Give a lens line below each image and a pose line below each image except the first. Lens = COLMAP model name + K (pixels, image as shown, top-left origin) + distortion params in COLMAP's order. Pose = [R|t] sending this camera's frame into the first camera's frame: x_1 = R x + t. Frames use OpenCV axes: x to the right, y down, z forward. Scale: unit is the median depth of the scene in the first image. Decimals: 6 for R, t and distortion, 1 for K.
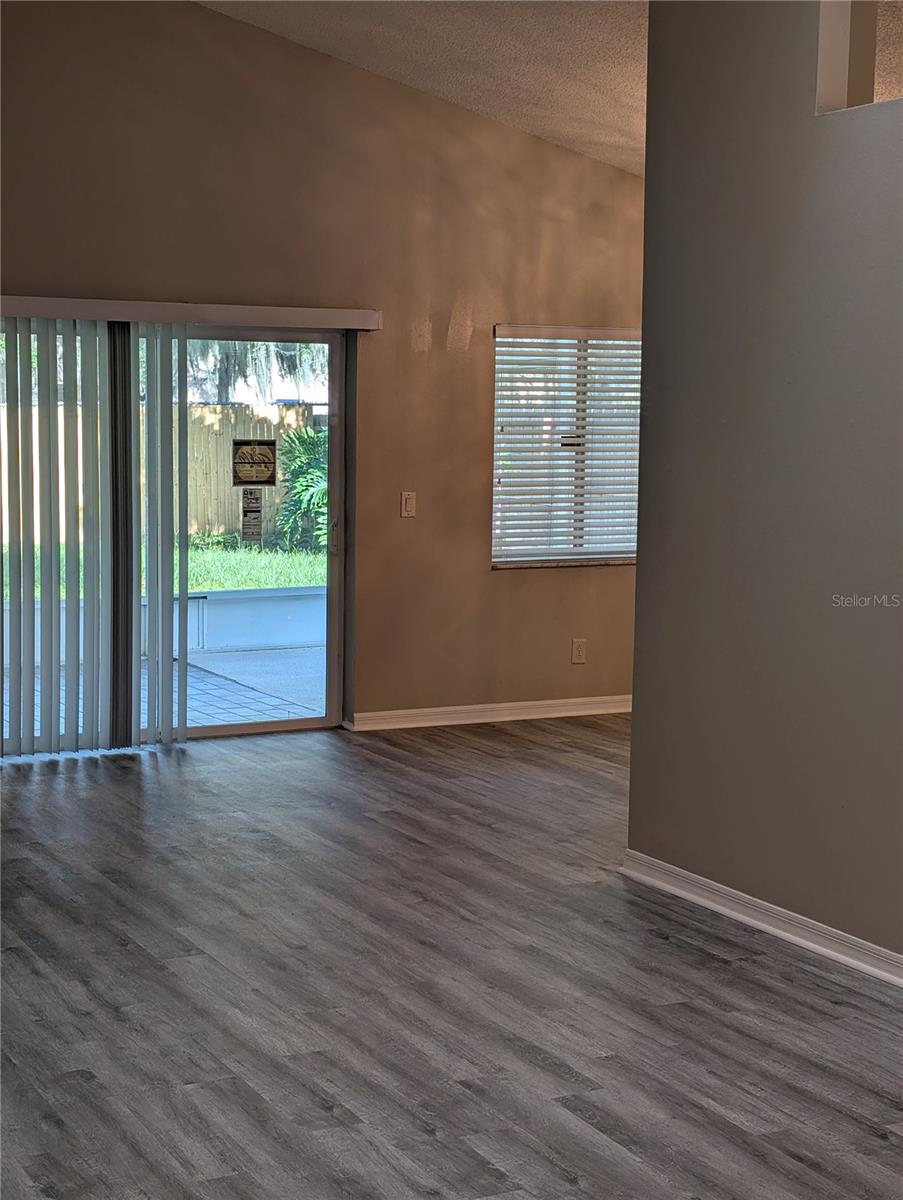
lens RADIAL K [[1853.3, 0, 451.5], [0, 1853.3, 600.0], [0, 0, 1]] dist [-0.006336, -0.007008]
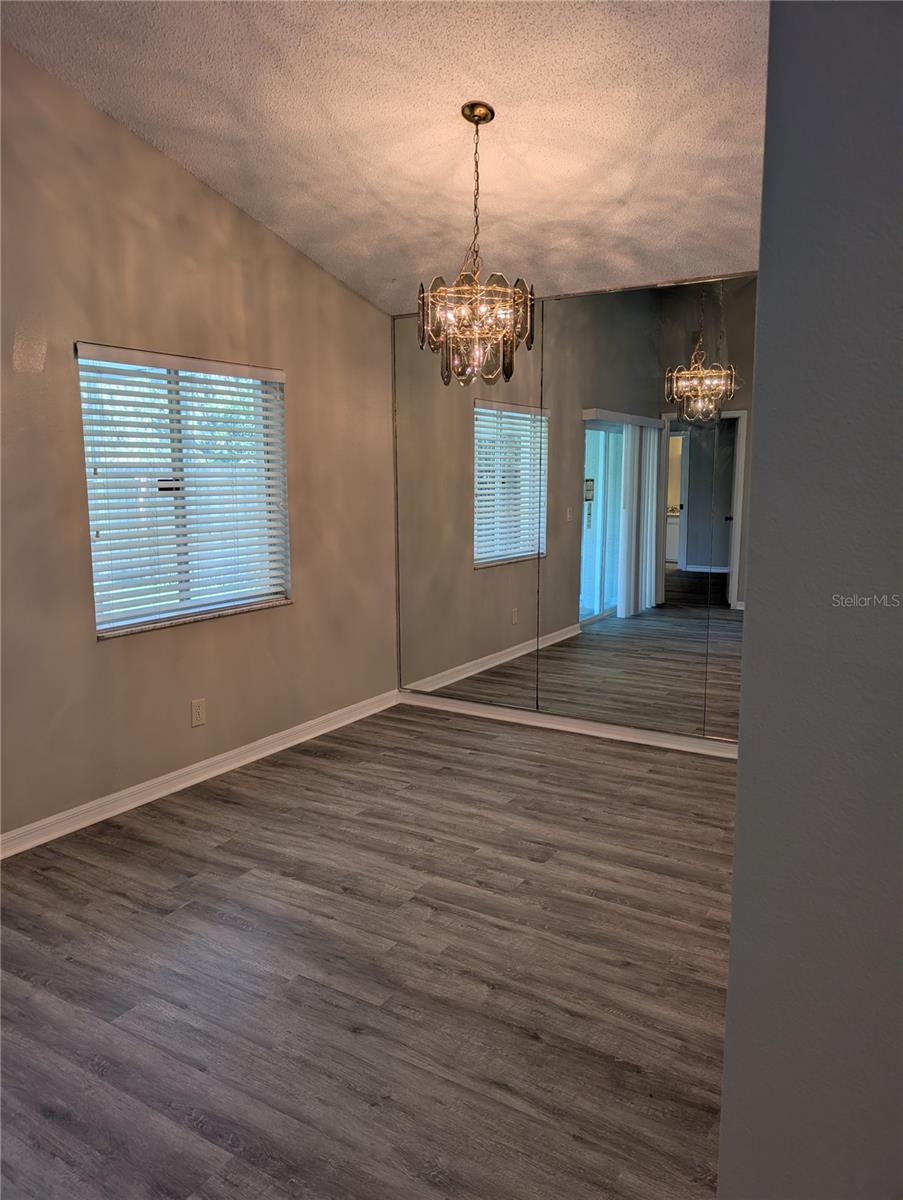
lens RADIAL K [[862.7, 0, 450.8], [0, 862.7, 594.2], [0, 0, 1]] dist [0.018036, -0.009635]
pose [[0.857441, -0.080601, 0.508231, -0.037814], [0.059957, 0.996578, 0.056895, -0.049650], [-0.511078, -0.018312, 0.859339, 0.581118]]
